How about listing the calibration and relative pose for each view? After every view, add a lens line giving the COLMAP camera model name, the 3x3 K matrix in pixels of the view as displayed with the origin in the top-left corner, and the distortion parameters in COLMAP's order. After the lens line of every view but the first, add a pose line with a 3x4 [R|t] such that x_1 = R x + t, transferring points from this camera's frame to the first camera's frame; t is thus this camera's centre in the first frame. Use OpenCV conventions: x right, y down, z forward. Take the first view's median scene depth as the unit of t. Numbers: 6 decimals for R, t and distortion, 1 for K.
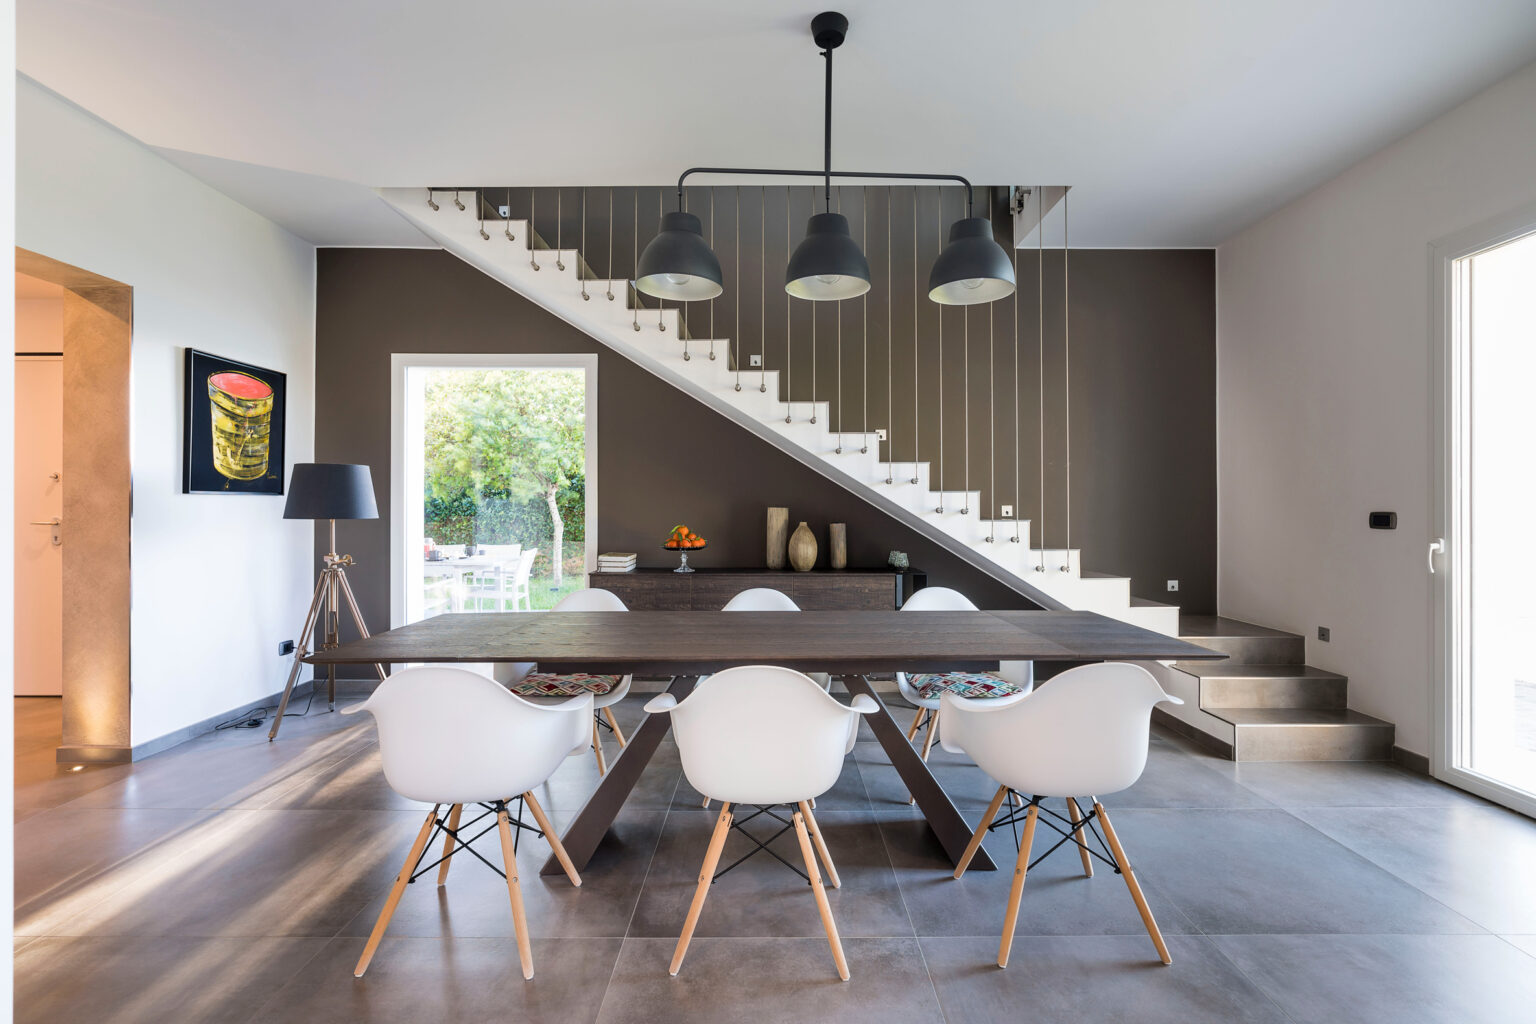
lens RADIAL K [[747.4, 0, 773.2], [0, 747.4, 503.8], [0, 0, 1]] dist [0.000241, 0.000579]
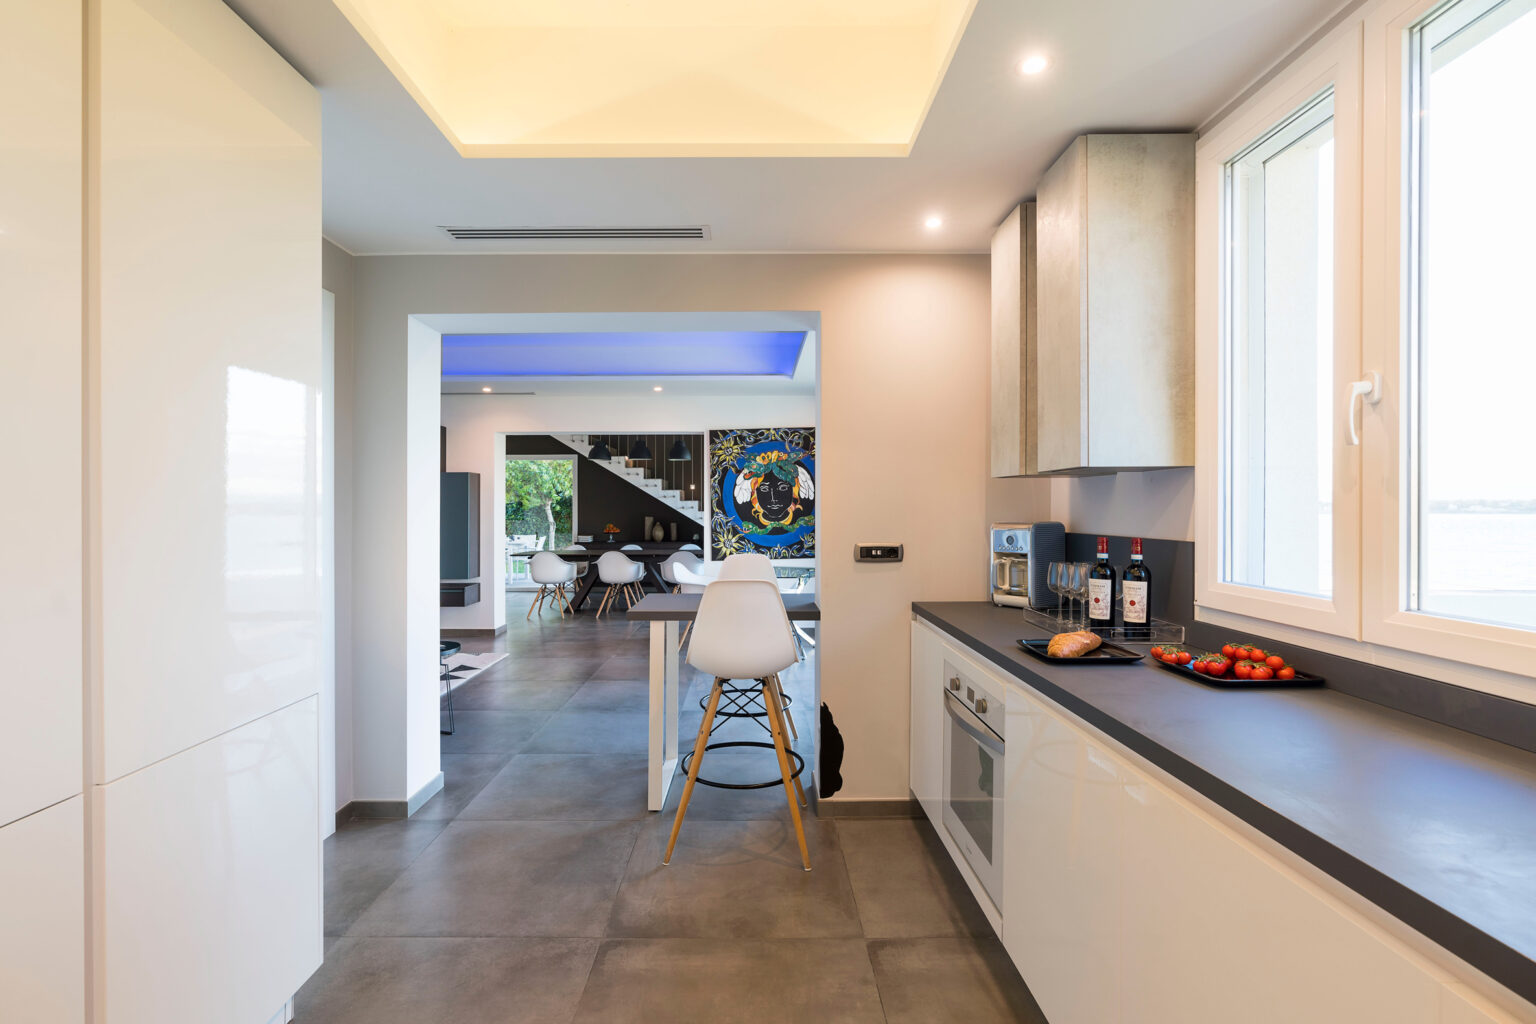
lens RADIAL K [[747.4, 0, 773.2], [0, 747.4, 503.8], [0, 0, 1]] dist [0.000241, 0.000579]
pose [[0.999670, -0.004833, 0.025221, 0.368848], [0.004766, 0.999985, 0.002698, -0.044871], [-0.025234, -0.002577, 0.999678, -1.571348]]
